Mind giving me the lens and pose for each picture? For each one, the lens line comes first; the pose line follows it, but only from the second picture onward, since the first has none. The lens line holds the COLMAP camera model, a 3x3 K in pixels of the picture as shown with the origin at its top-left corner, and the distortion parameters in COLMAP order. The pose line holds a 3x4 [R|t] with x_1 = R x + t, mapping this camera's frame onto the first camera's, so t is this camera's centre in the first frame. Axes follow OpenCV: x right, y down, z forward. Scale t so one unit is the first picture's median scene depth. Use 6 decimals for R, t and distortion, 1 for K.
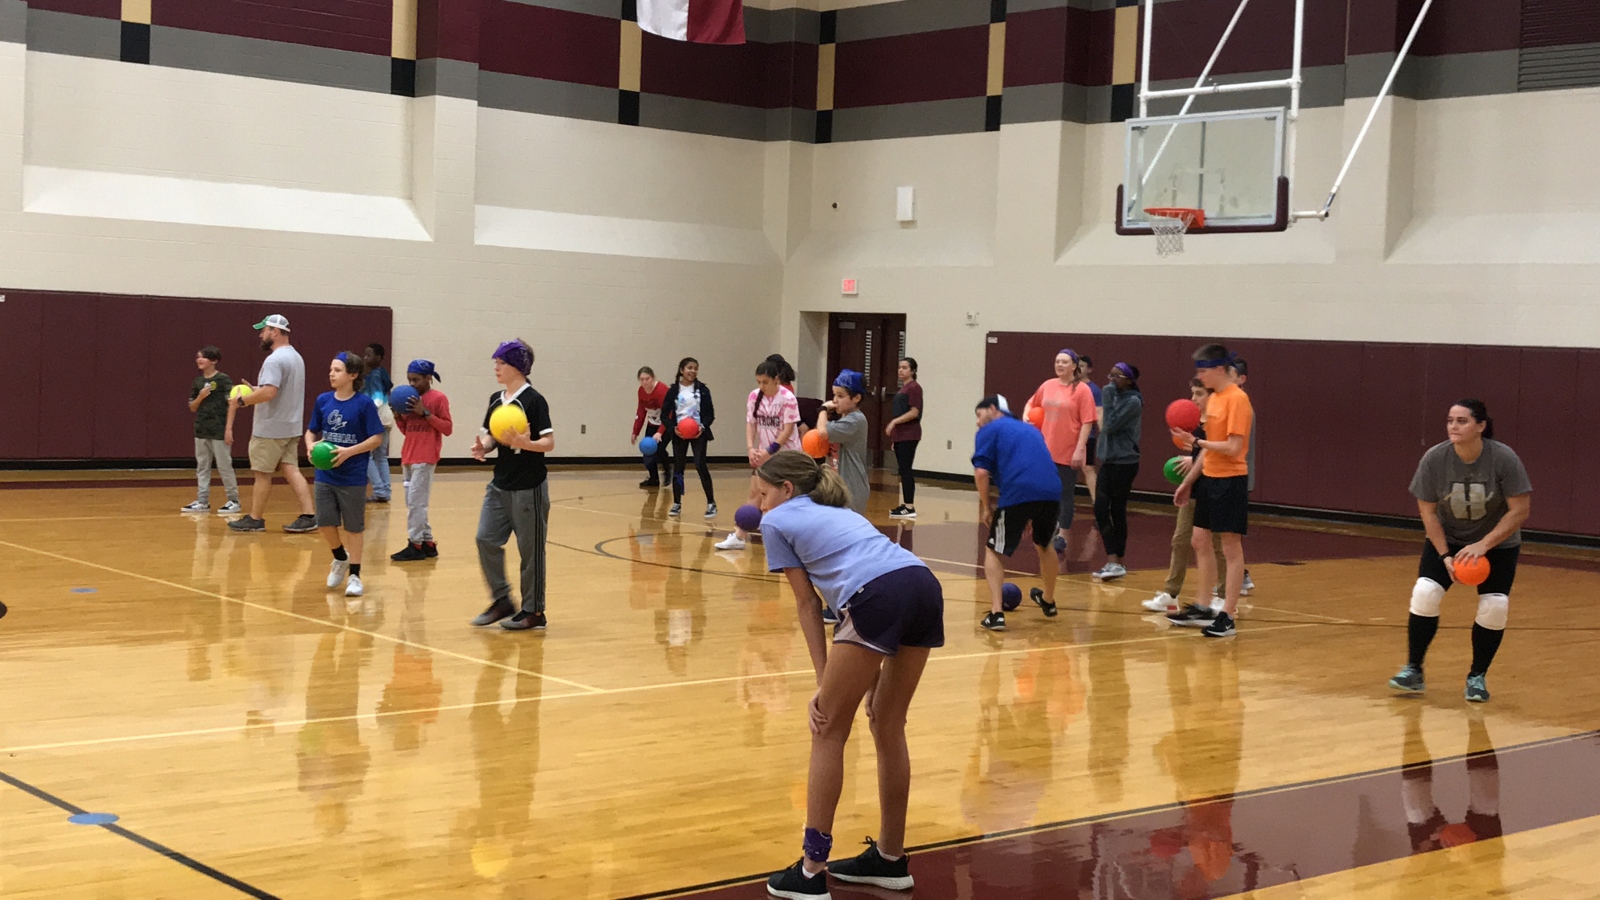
lens RADIAL K [[2154.9, 0, 774.3], [0, 2154.9, 425.3], [0, 0, 1]] dist [0.060918, 0.000000]
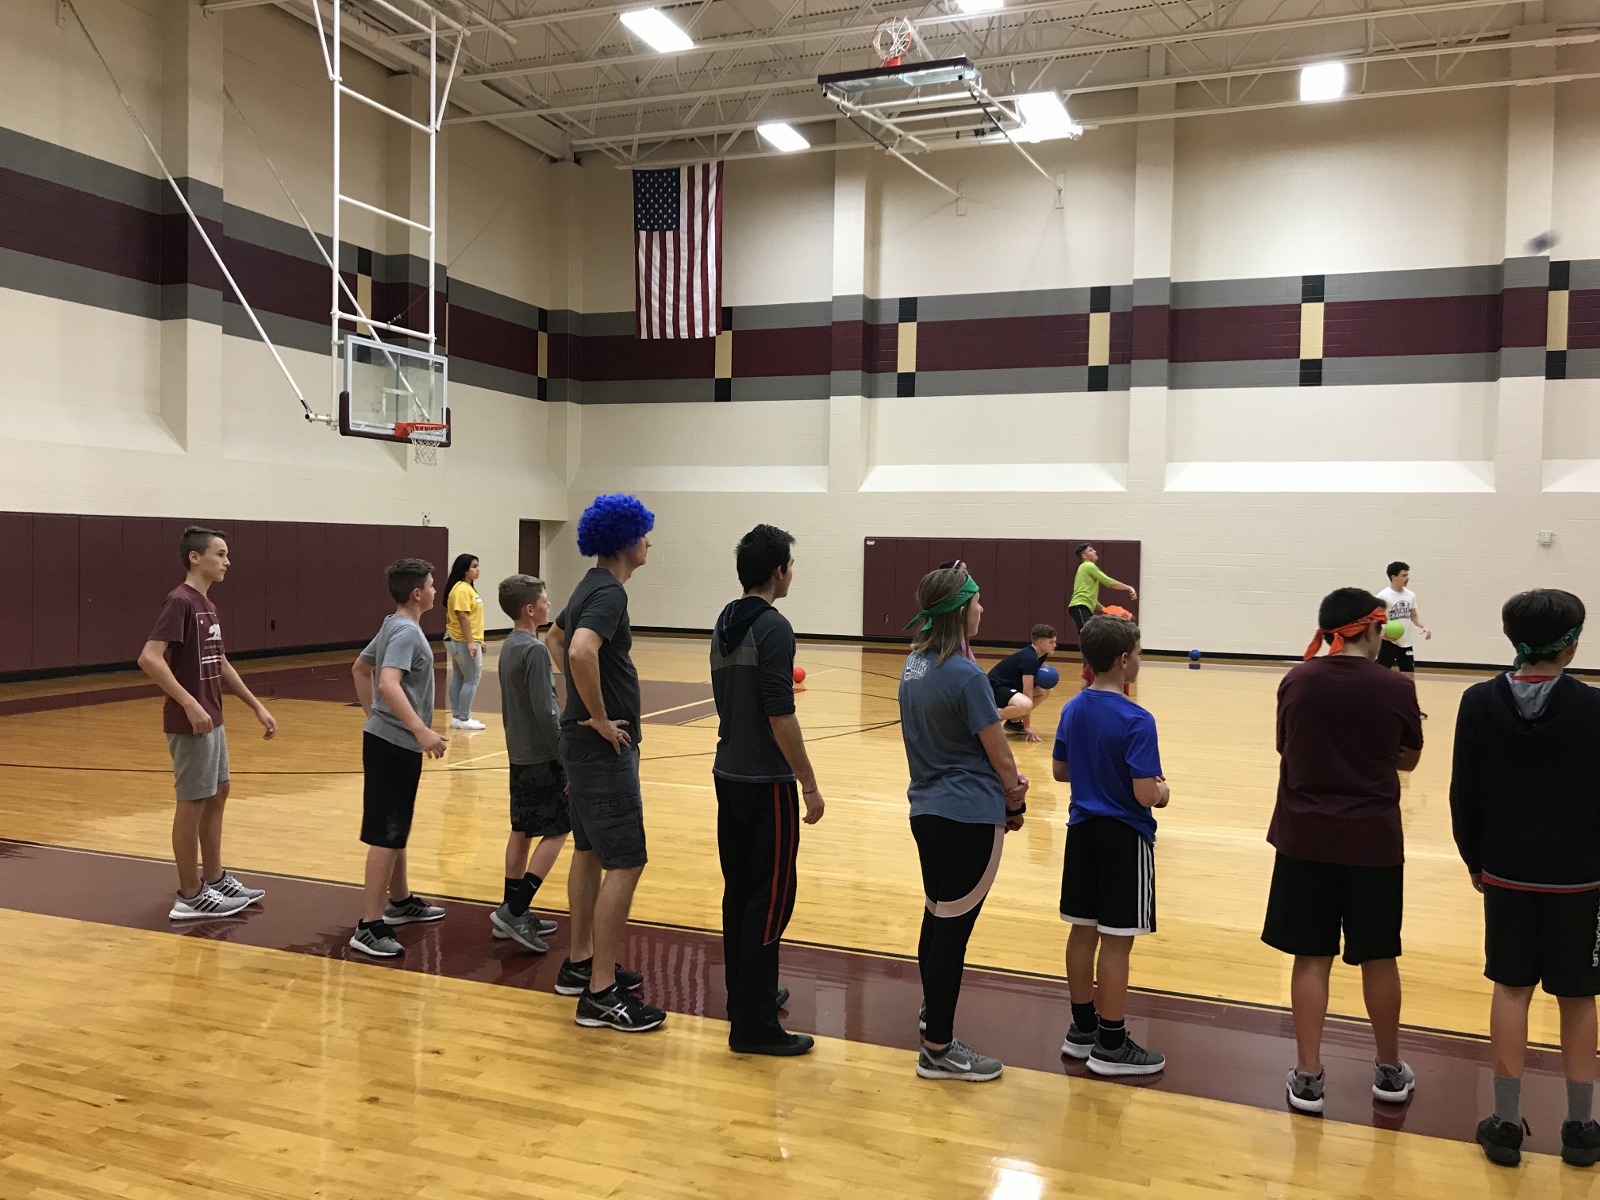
lens RADIAL K [[1307.2, 0, 795.8], [0, 1307.2, 581.9], [0, 0, 1]] dist [0.015532, -0.013649]
pose [[0.471258, -0.007524, -0.881963, 0.493970], [-0.034873, 0.999023, -0.027156, 0.002951], [0.881306, 0.043554, 0.470535, 0.427666]]
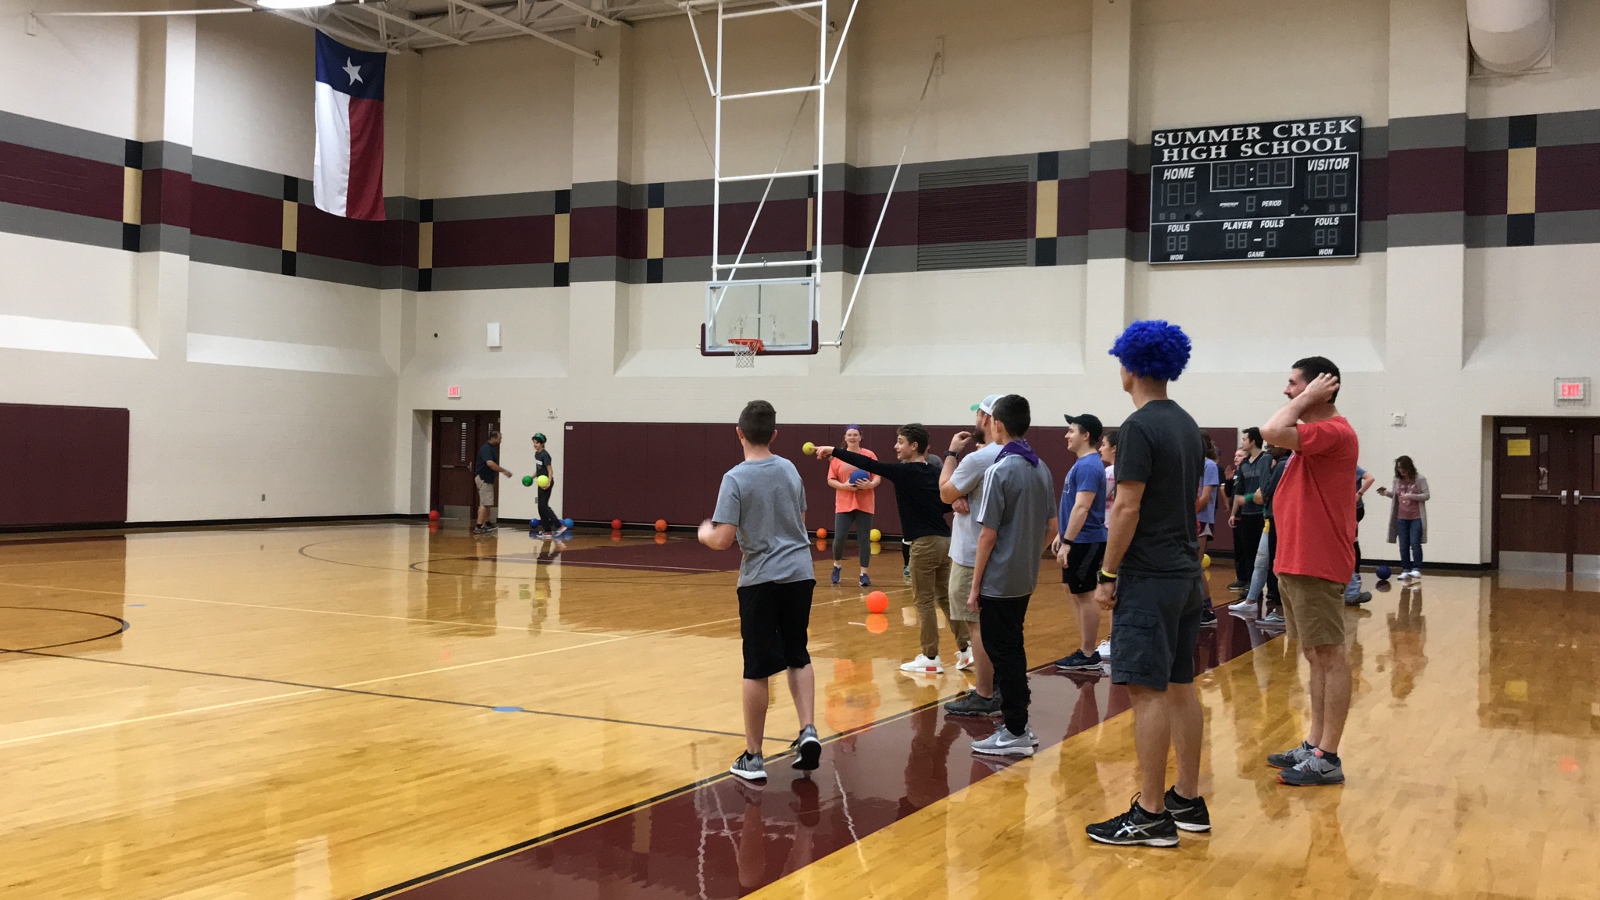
lens RADIAL K [[1531.5, 0, 829.9], [0, 1531.5, 441.9], [0, 0, 1]] dist [0.015887, 0.000000]
pose [[0.930219, -0.016690, 0.366625, -0.122255], [0.029234, 0.999161, -0.028689, 0.005569], [-0.365838, 0.037405, 0.929927, -0.038402]]
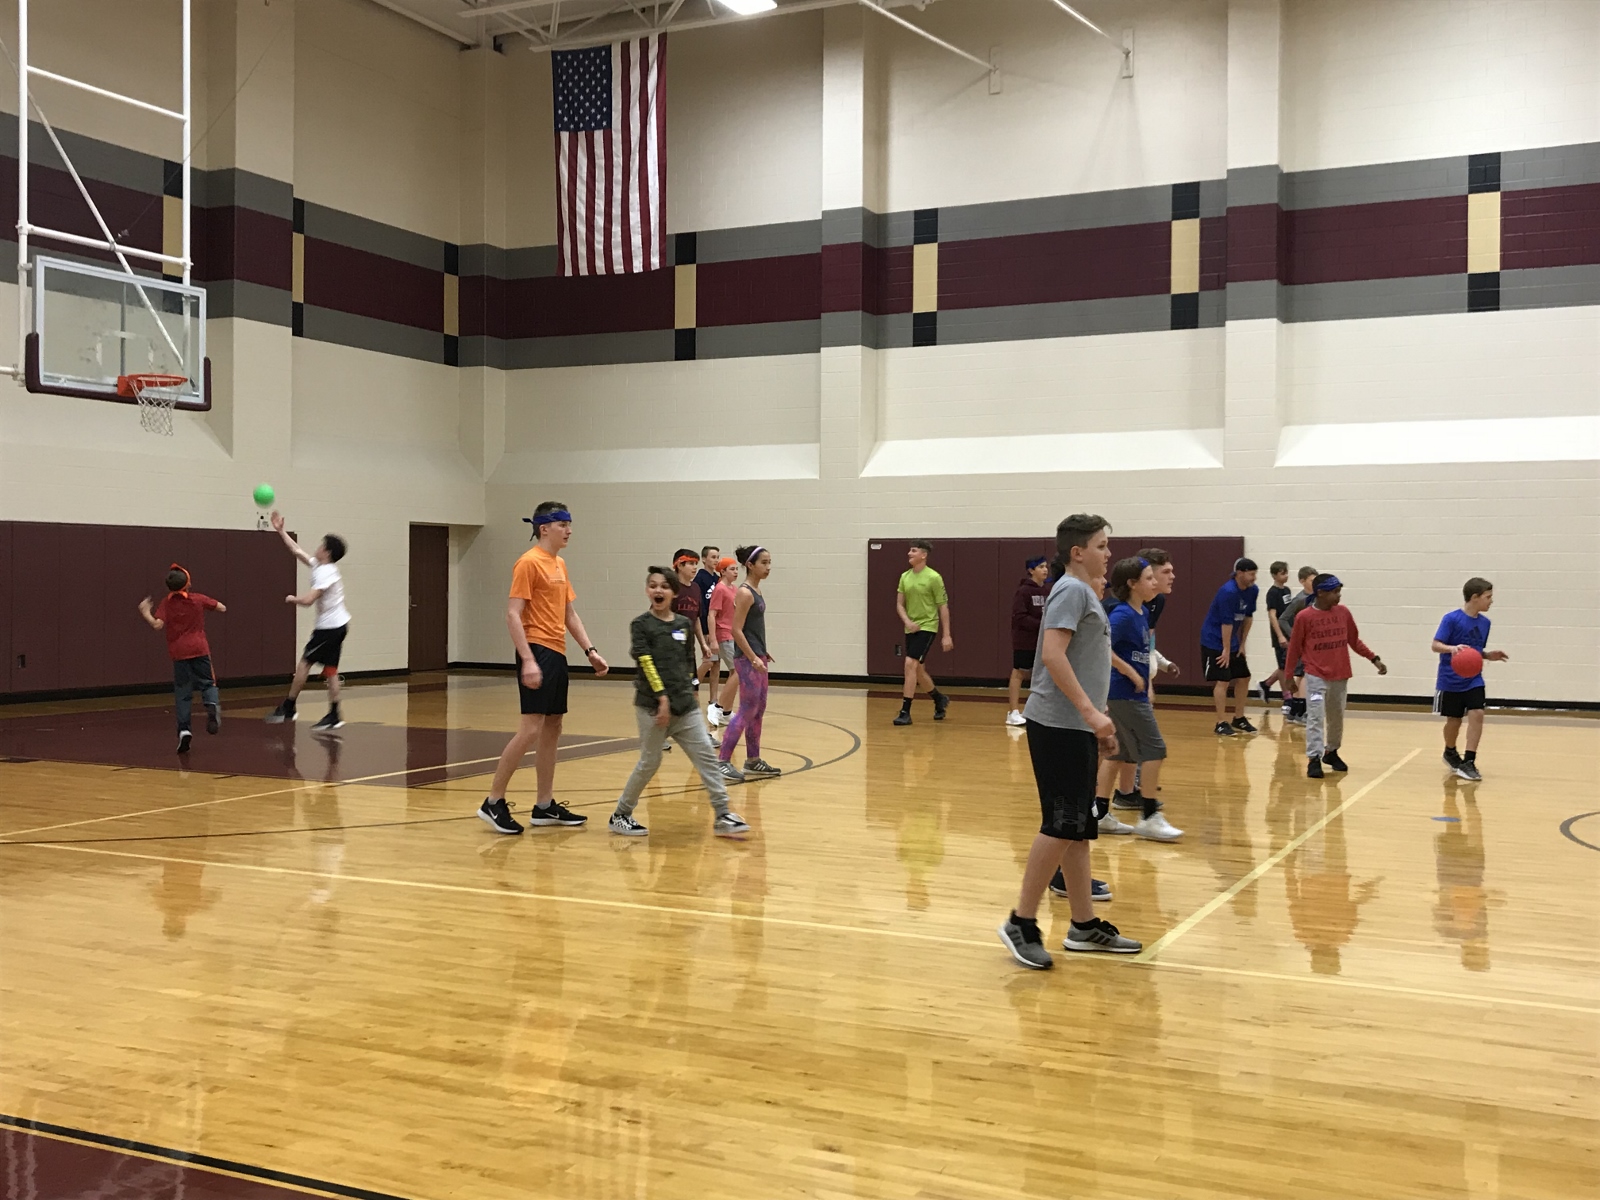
lens RADIAL K [[1689.9, 0, 806.8], [0, 1689.9, 585.8], [0, 0, 1]] dist [0.029521, 0.000000]
pose [[0.381256, -0.033899, -0.923848, 0.492108], [-0.028651, 0.998414, -0.048460, 0.011292], [0.924026, 0.044945, 0.379680, 0.543349]]
